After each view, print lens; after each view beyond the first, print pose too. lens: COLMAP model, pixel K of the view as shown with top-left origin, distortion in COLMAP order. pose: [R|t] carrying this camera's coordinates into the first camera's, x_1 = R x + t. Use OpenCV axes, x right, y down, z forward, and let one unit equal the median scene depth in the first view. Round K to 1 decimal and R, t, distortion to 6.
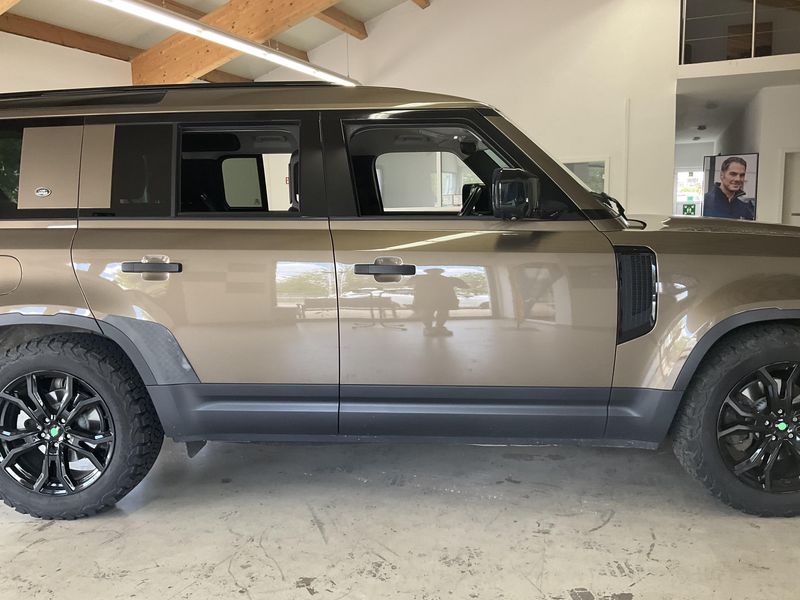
lens RADIAL K [[667.2, 0, 400.0], [0, 667.2, 300.0], [0, 0, 1]] dist [-0.004590, -0.005977]
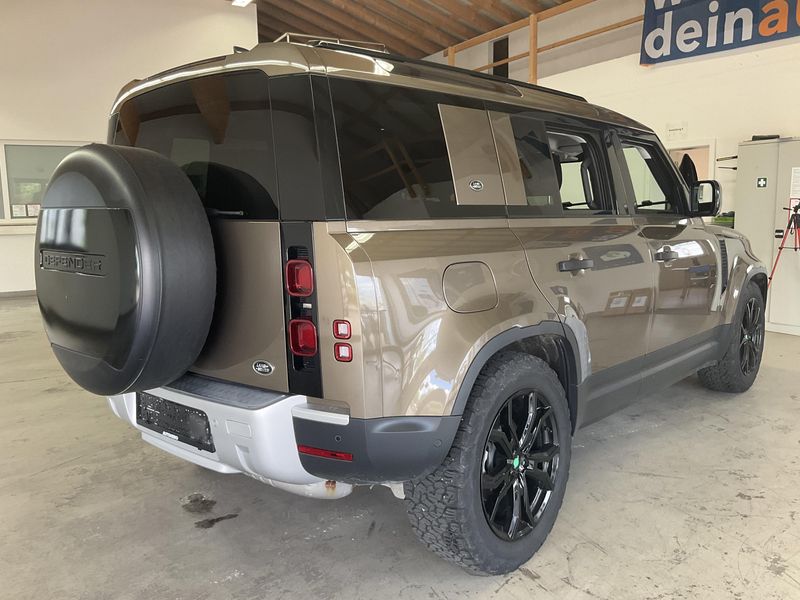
lens RADIAL K [[678.0, 0, 400.0], [0, 678.0, 300.0], [0, 0, 1]] dist [0.016331, 0.004111]
pose [[0.615090, -0.091058, 0.783181, -1.288972], [0.113316, 0.993206, 0.026482, -0.052500], [-0.780271, 0.072458, 0.621230, 0.560480]]
